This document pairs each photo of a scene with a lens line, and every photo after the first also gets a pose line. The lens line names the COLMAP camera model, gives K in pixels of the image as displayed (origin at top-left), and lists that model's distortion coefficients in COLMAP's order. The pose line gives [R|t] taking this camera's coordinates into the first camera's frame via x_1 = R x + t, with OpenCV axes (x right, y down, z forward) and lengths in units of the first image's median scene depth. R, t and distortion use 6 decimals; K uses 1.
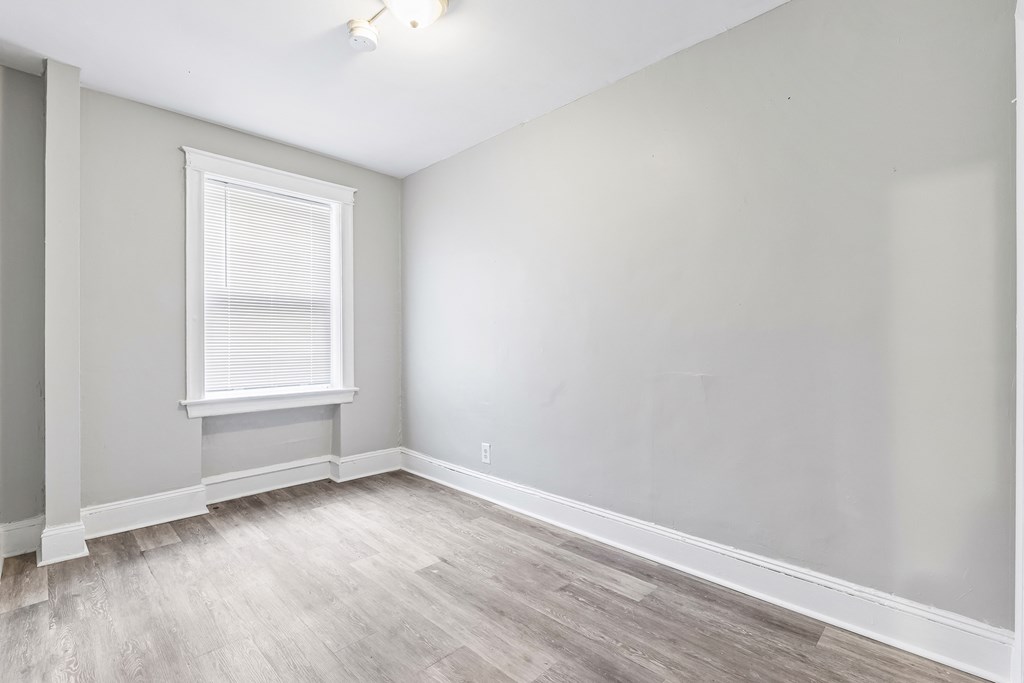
lens RADIAL K [[468.6, 0, 507.8], [0, 468.6, 343.9], [0, 0, 1]] dist [0.007656, -0.001103]
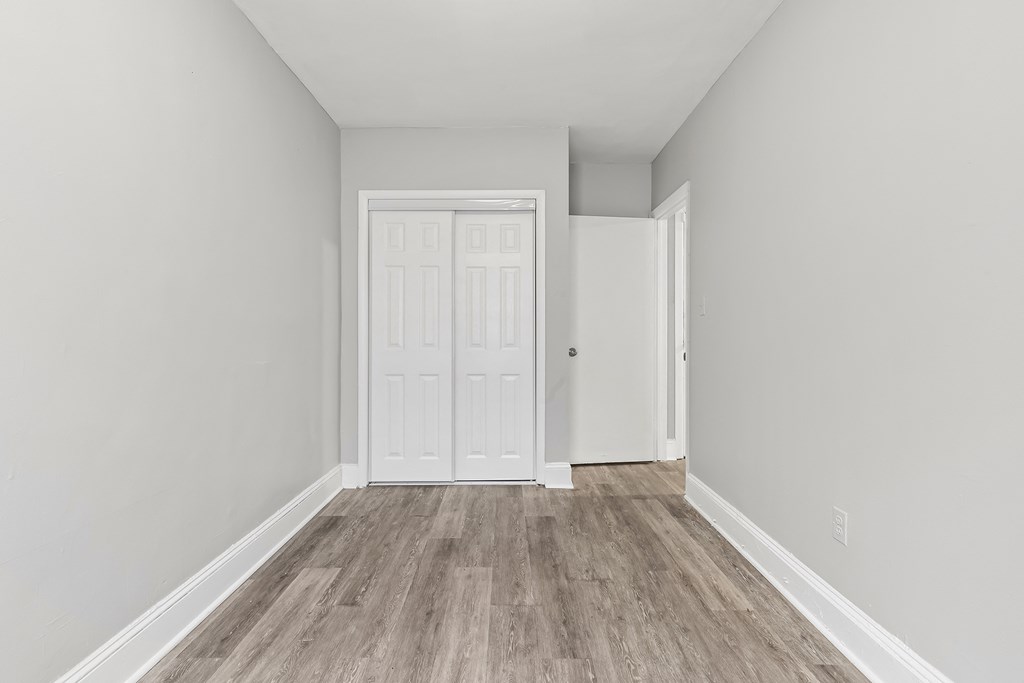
lens RADIAL K [[468.6, 0, 514.2], [0, 468.6, 342.9], [0, 0, 1]] dist [0.007656, -0.001103]
pose [[-0.717938, -0.015779, 0.695929, -0.788421], [0.002332, 0.999683, 0.025072, -0.002920], [-0.696104, 0.019622, -0.717673, 1.541294]]
